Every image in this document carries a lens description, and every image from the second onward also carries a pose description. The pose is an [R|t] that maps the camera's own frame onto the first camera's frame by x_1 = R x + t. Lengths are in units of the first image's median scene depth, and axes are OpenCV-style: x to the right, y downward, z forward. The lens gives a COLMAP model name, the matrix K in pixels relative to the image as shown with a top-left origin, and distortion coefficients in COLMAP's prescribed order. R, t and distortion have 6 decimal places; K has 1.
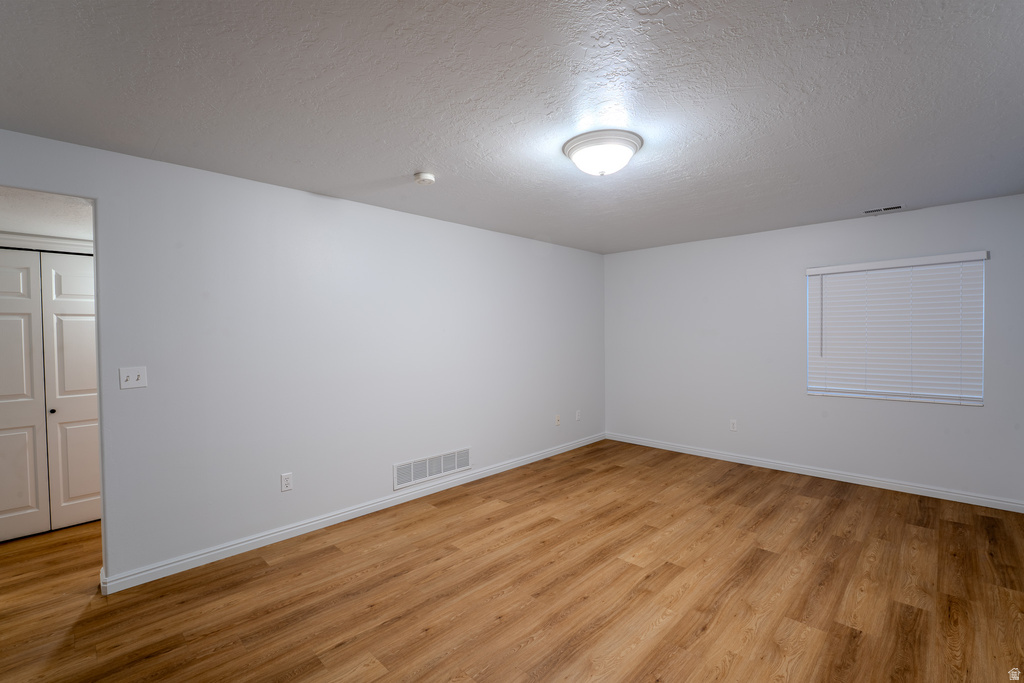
lens RADIAL K [[445.7, 0, 512.0], [0, 445.7, 341.5], [0, 0, 1]] dist [-0.027121, 0.004554]
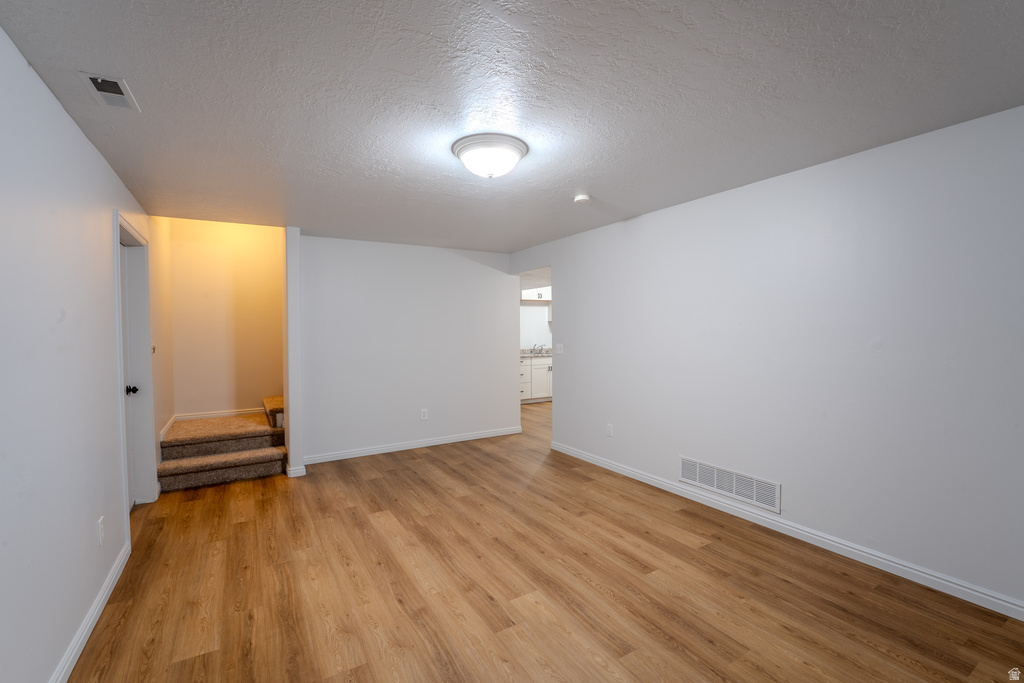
lens RADIAL K [[447.0, 0, 512.0], [0, 447.0, 341.5], [0, 0, 1]] dist [-0.018555, -0.000236]
pose [[-0.240985, 0.038172, -0.969778, 1.006192], [-0.004590, 0.999170, 0.040469, -0.029262], [0.970518, 0.014204, -0.240610, 1.081779]]
